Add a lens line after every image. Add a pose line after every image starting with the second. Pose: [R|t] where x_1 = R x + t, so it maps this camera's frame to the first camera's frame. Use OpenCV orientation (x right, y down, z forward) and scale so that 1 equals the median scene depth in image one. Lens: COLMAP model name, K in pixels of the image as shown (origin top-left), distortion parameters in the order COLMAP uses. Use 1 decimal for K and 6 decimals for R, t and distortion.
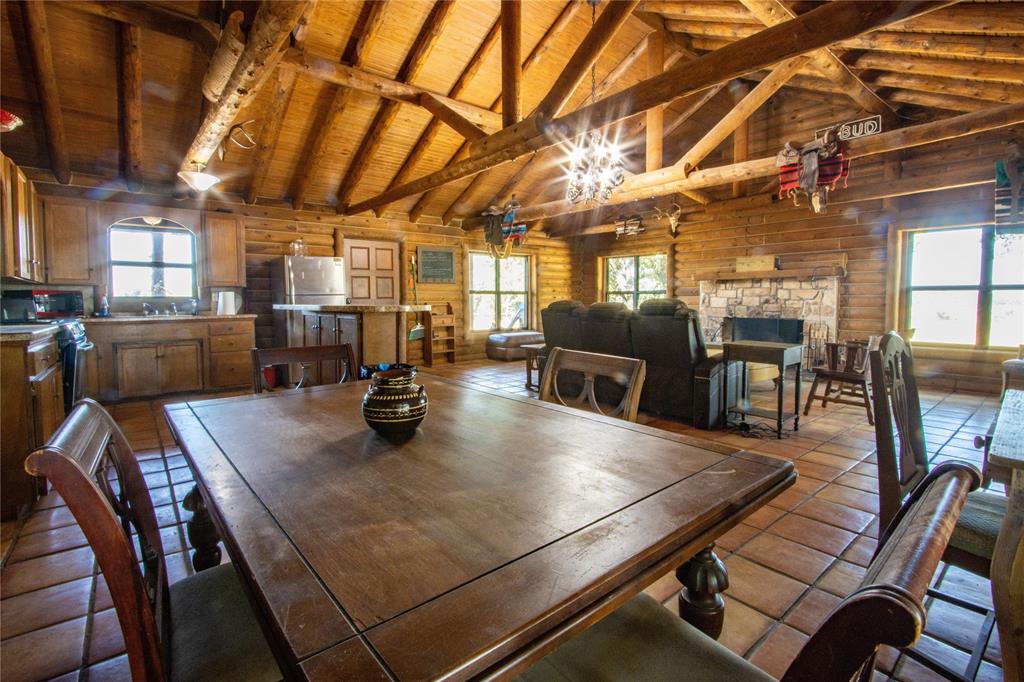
lens RADIAL K [[477.5, 0, 514.9], [0, 477.5, 321.0], [0, 0, 1]] dist [-0.001285, -0.000195]
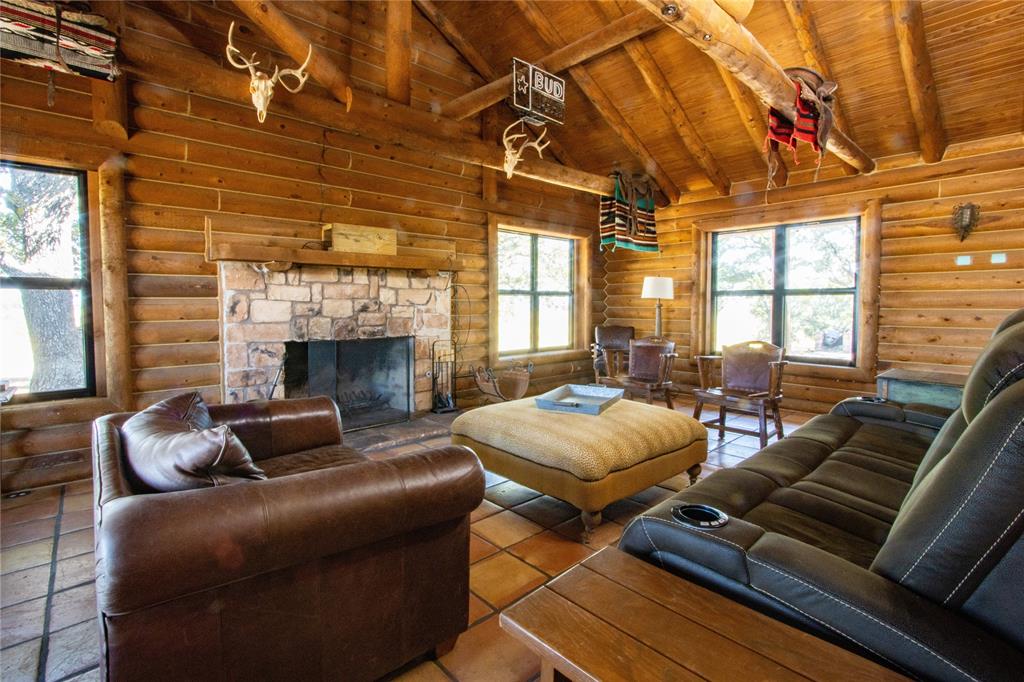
lens RADIAL K [[477.5, 0, 514.9], [0, 477.5, 321.0], [0, 0, 1]] dist [-0.001285, -0.000195]
pose [[-0.050487, -0.031334, 0.998233, -0.046673], [0.048597, 0.998247, 0.033792, -0.034413], [-0.997542, 0.050217, -0.048876, 0.797500]]
